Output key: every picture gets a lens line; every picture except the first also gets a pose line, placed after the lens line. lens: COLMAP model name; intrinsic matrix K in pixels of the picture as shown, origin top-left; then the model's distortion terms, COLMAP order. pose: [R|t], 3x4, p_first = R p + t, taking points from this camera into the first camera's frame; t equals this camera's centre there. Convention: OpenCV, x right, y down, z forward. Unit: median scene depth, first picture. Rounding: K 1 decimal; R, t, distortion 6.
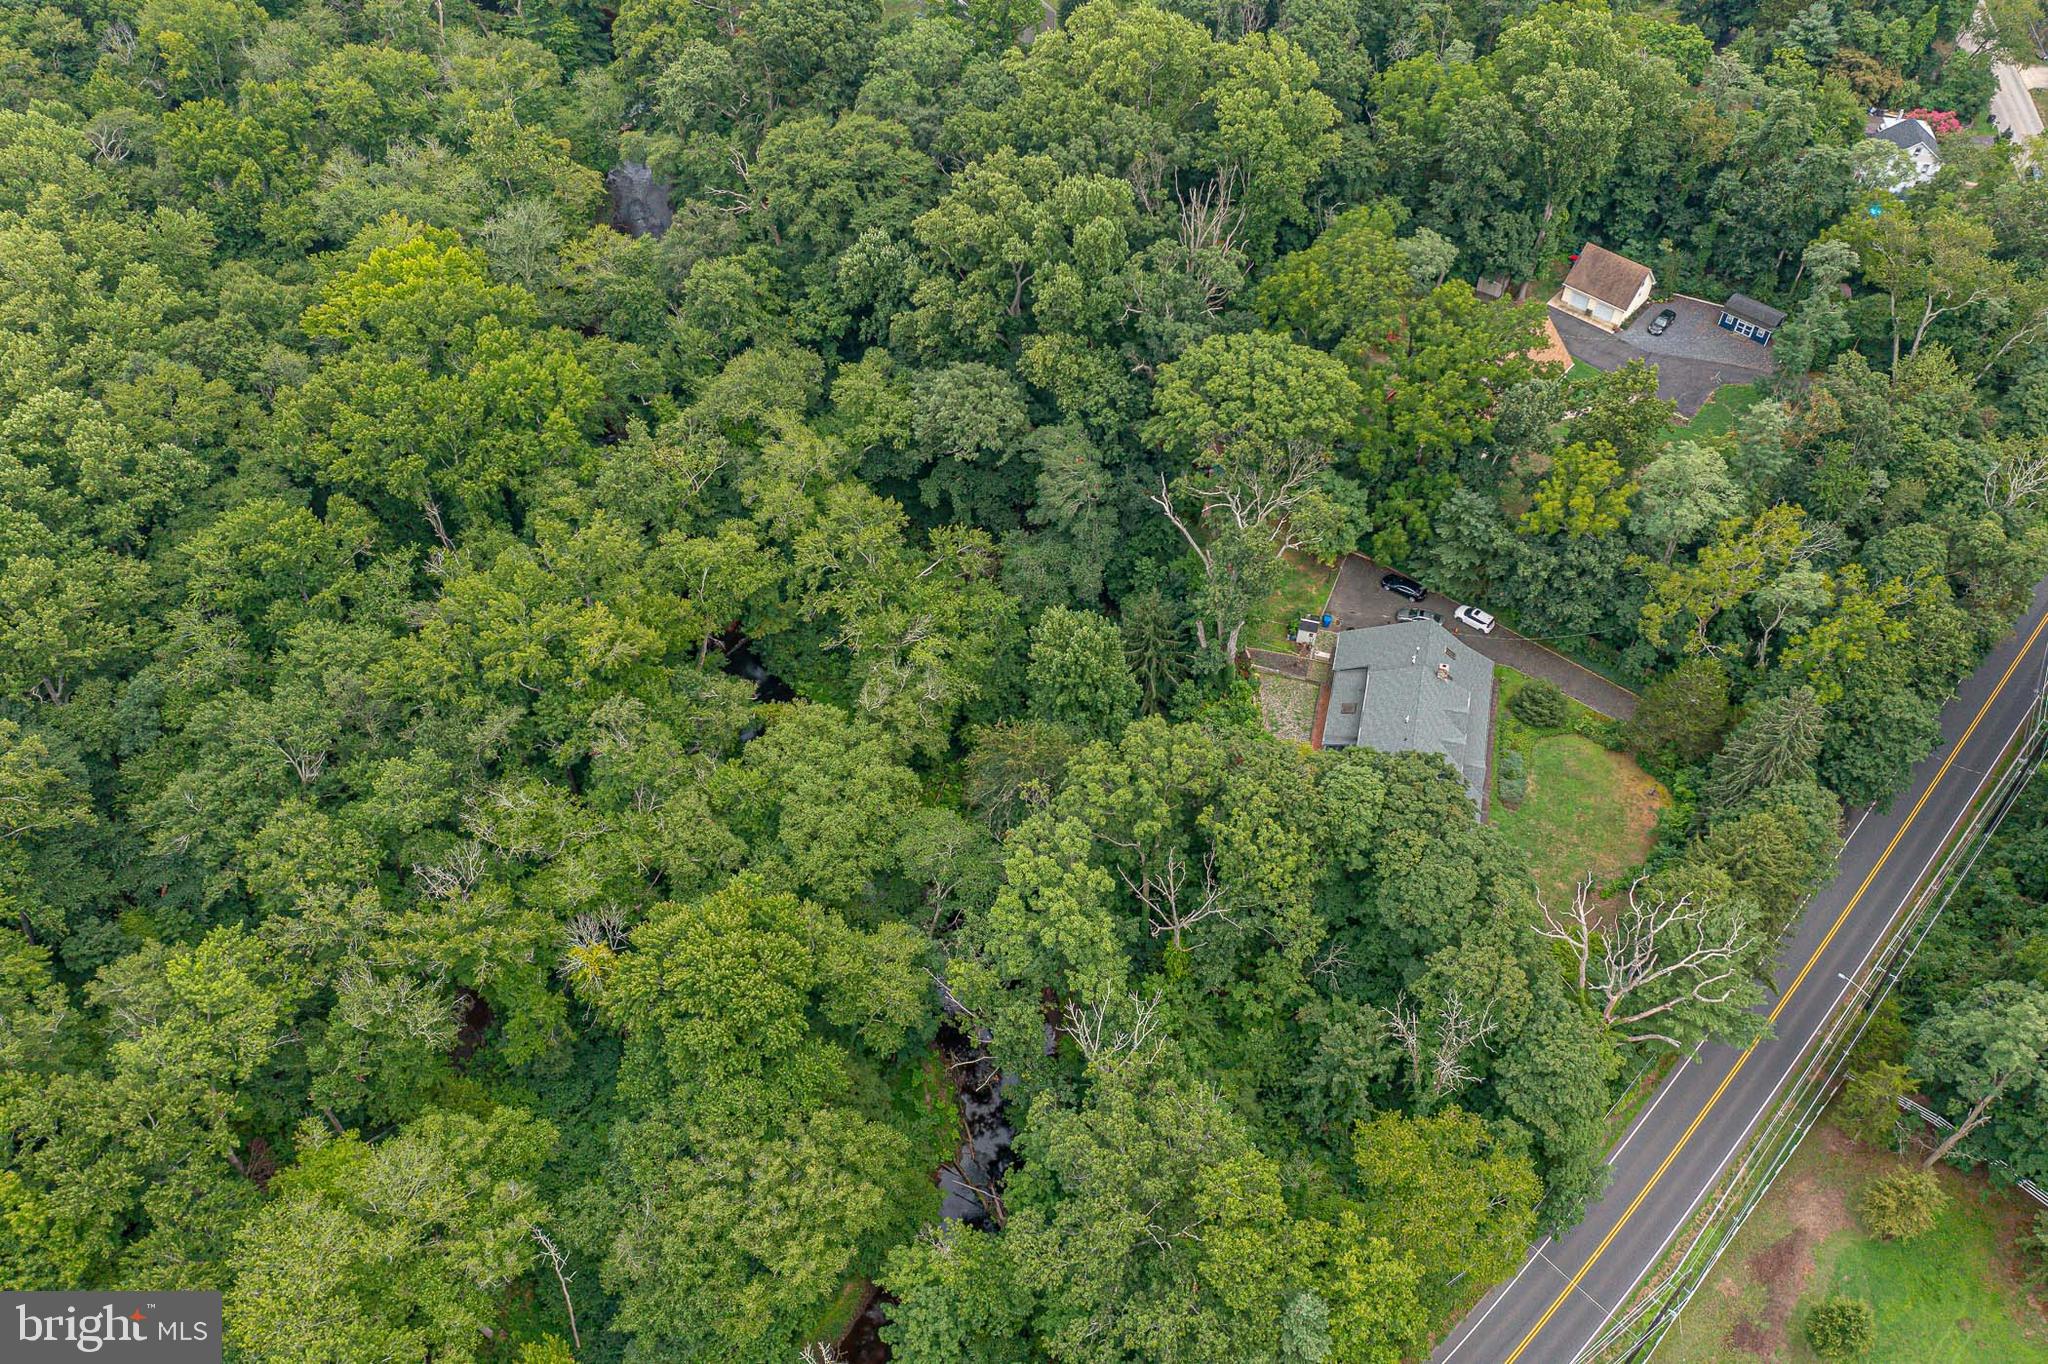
lens RADIAL K [[1619.0, 0, 1024.0], [0, 1619.0, 682.0], [0, 0, 1]] dist [-0.001004, 0.003582]
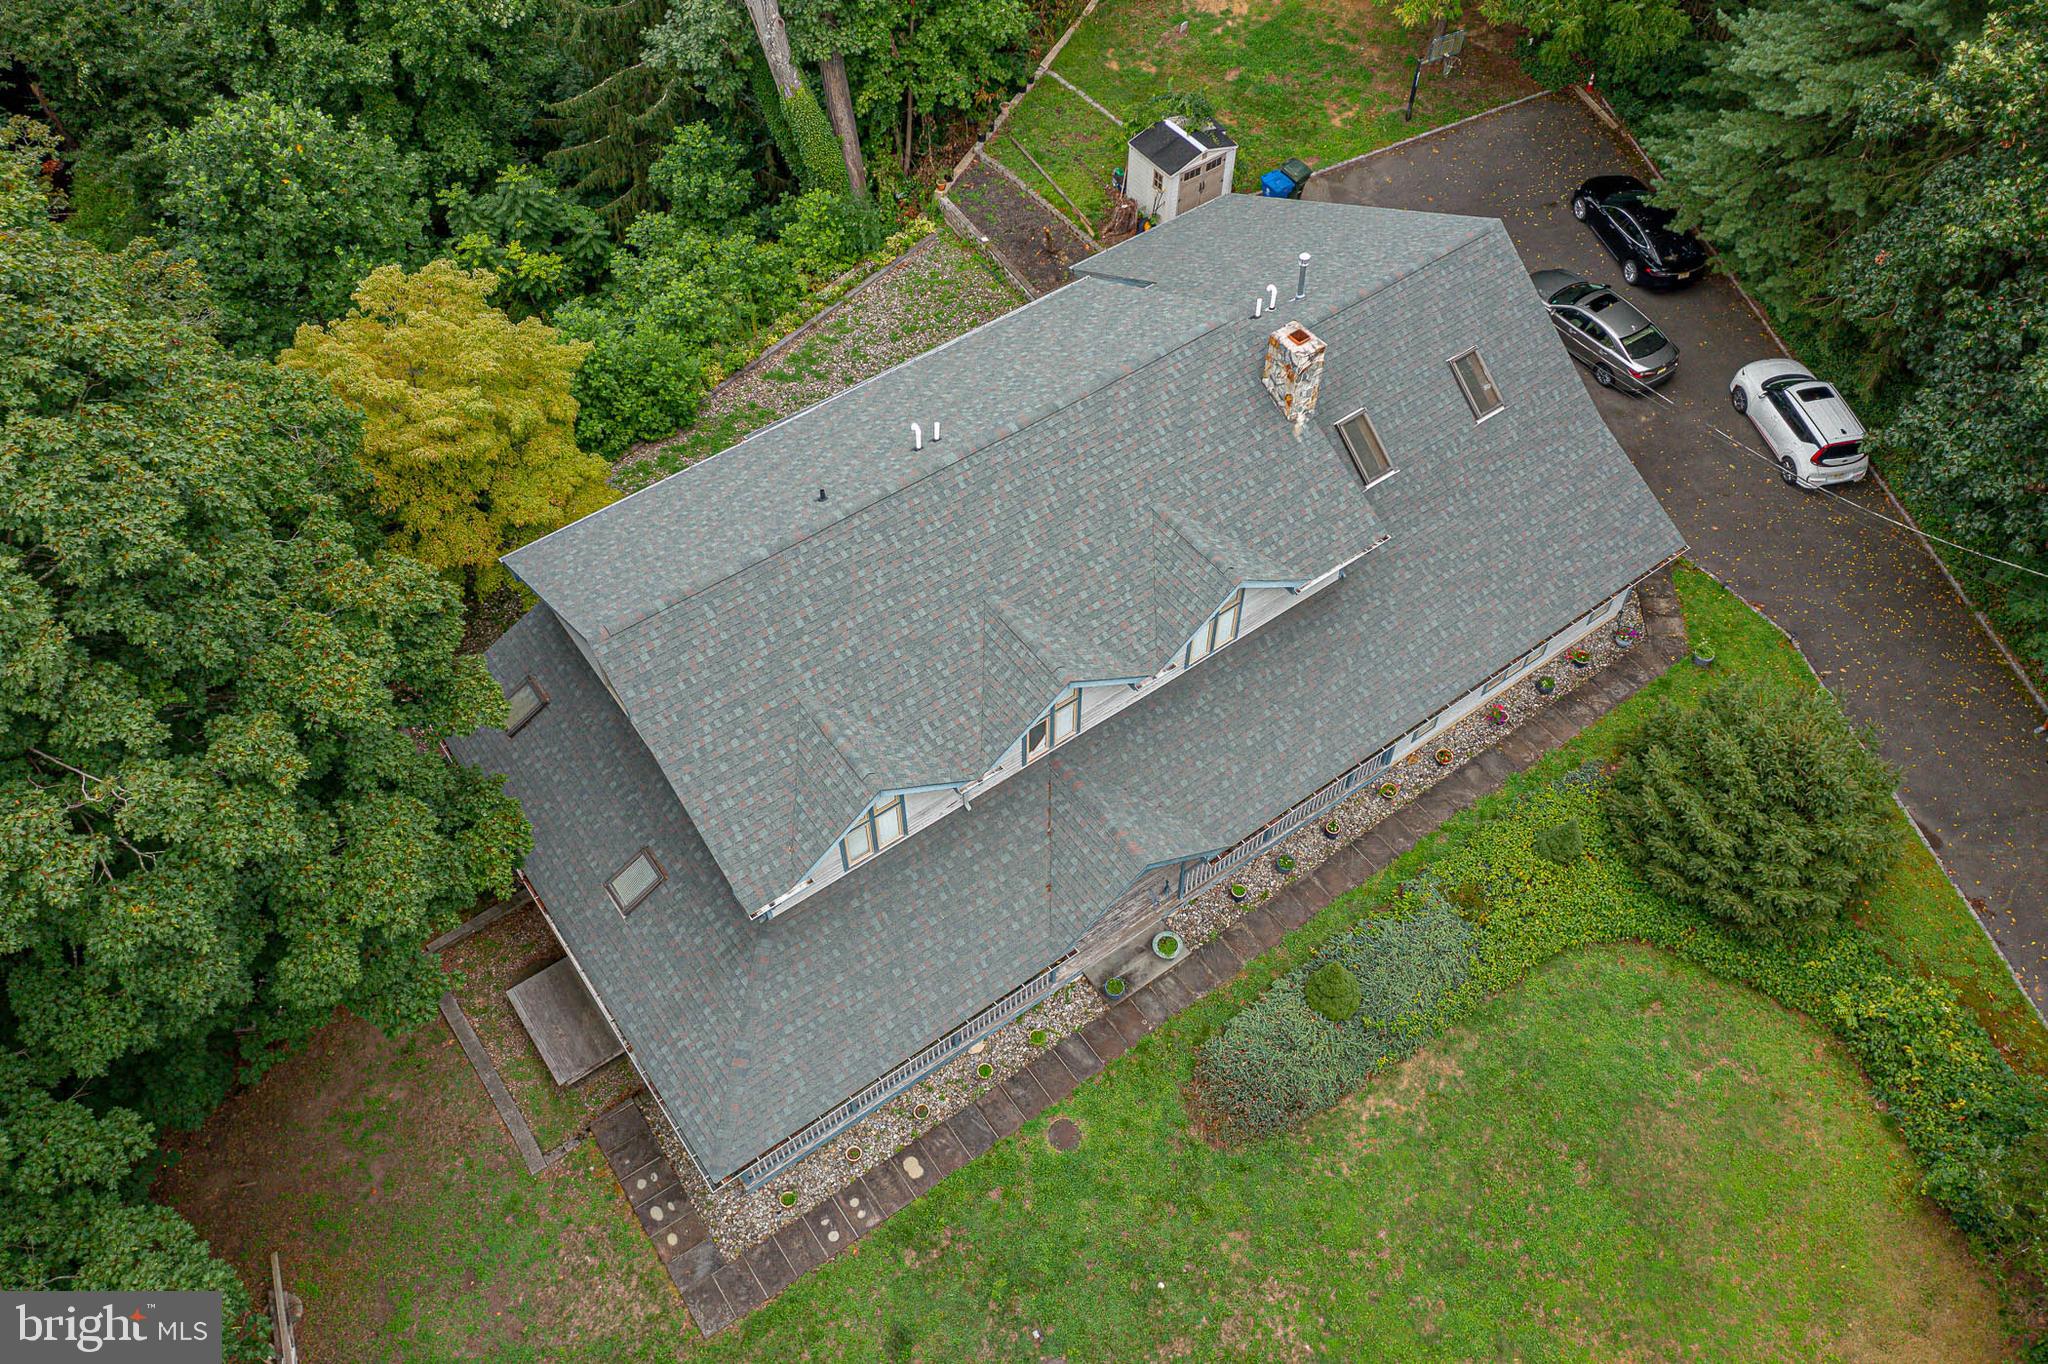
lens RADIAL K [[1619.0, 0, 1024.0], [0, 1619.0, 682.0], [0, 0, 1]] dist [-0.001004, 0.003582]
pose [[0.767474, 0.500379, -0.400754, 0.327256], [-0.475480, 0.863595, 0.167698, 0.009332], [0.430002, 0.061847, 0.900707, 0.787986]]
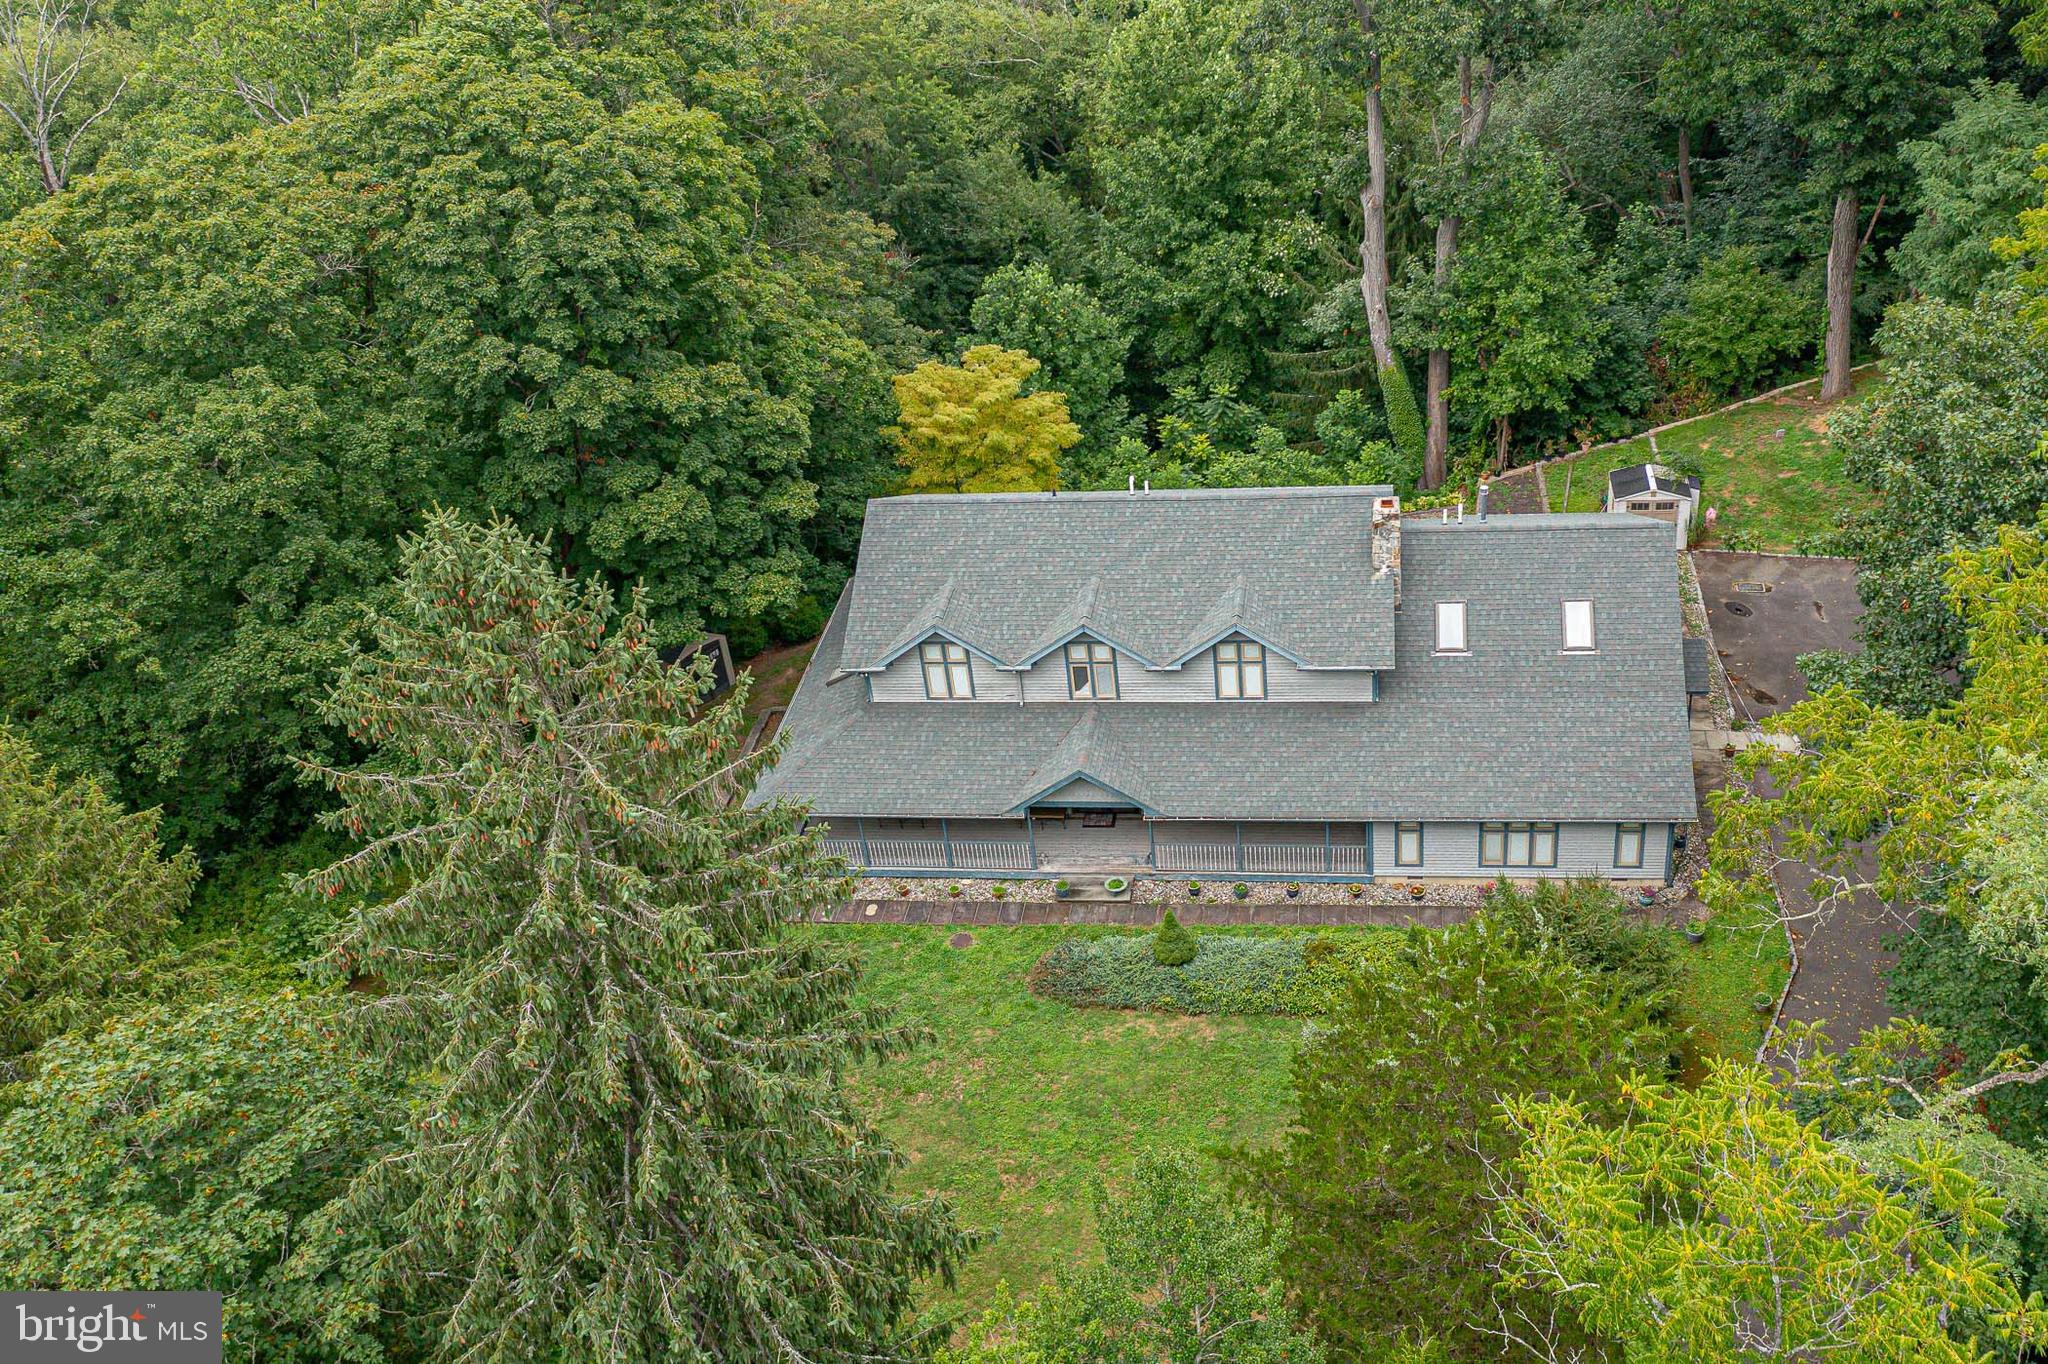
lens RADIAL K [[1765.0, 0, 1090.5], [0, 1765.0, 686.0], [0, 0, 1]] dist [-0.000858, 0.004193]
pose [[0.109087, 0.530405, -0.840697, 0.506780], [-0.683719, 0.653943, 0.323863, -0.050734], [0.721546, 0.539471, 0.433984, 0.830072]]
